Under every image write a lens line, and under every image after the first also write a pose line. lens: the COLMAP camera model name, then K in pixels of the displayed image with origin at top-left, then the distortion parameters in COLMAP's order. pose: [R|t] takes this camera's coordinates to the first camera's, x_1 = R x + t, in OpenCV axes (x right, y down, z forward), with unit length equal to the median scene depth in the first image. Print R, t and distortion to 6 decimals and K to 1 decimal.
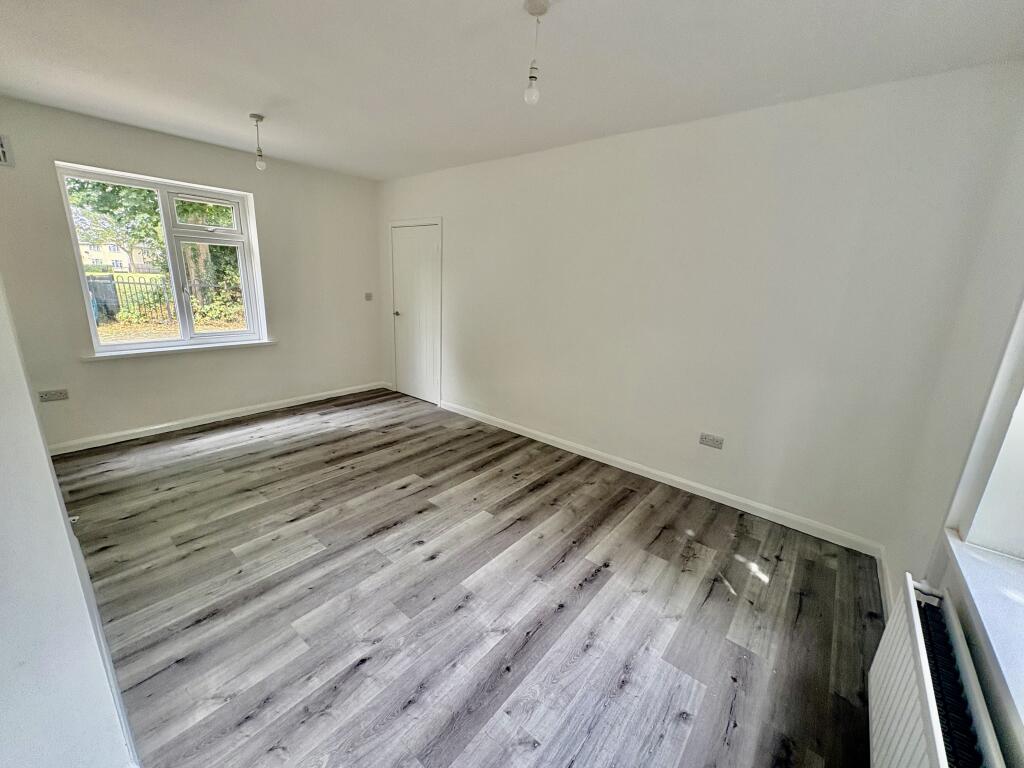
lens RADIAL K [[408.3, 0, 511.8], [0, 408.3, 385.9], [0, 0, 1]] dist [-0.000178, 0.000631]
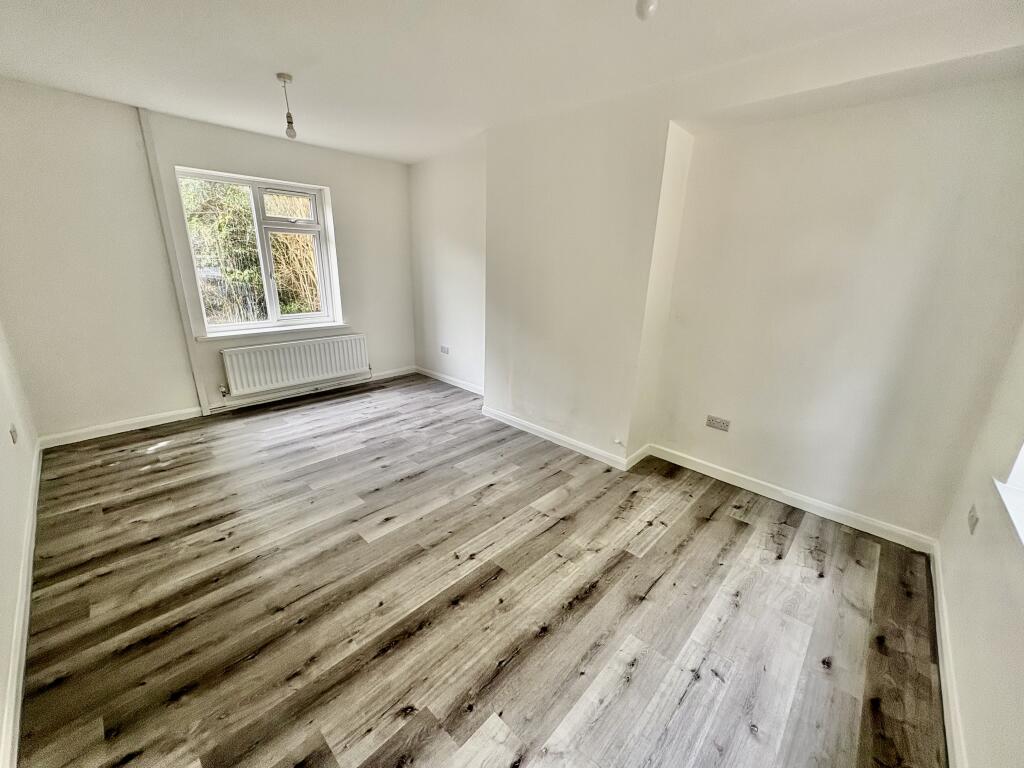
lens RADIAL K [[408.3, 0, 512.8], [0, 408.3, 386.6], [0, 0, 1]] dist [-0.000178, 0.000631]
pose [[-0.995095, -0.088943, 0.043311, -0.561007], [-0.052358, 0.844968, 0.532249, -0.454202], [-0.083936, 0.527370, -0.845480, 1.630632]]
